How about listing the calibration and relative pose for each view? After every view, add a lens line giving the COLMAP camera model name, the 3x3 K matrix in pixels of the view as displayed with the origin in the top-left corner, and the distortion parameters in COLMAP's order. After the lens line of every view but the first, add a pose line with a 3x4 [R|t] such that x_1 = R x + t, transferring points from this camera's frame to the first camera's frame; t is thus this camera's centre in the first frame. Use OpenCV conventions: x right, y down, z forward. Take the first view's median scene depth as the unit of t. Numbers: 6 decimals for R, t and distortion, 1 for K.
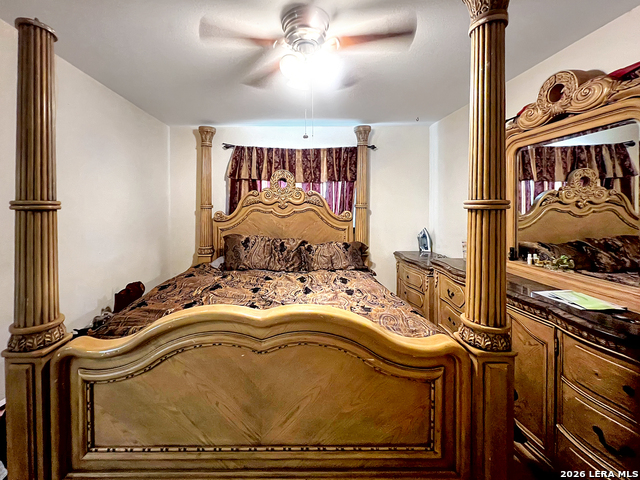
lens RADIAL K [[275.1, 0, 325.3], [0, 275.1, 211.7], [0, 0, 1]] dist [0.006534, -0.000007]
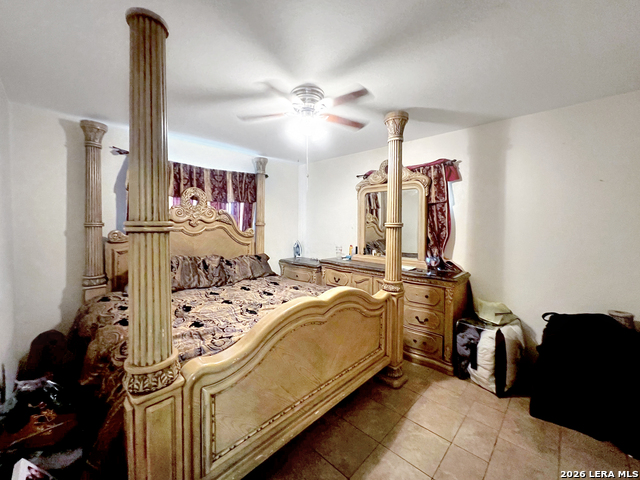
lens RADIAL K [[262.2, 0, 325.5], [0, 262.2, 234.5], [0, 0, 1]] dist [-0.002904, 0.001842]
pose [[0.682278, -0.029123, 0.730513, -0.515803], [0.010577, 0.999495, 0.029967, -0.006481], [-0.731017, -0.012719, 0.682241, 0.010320]]
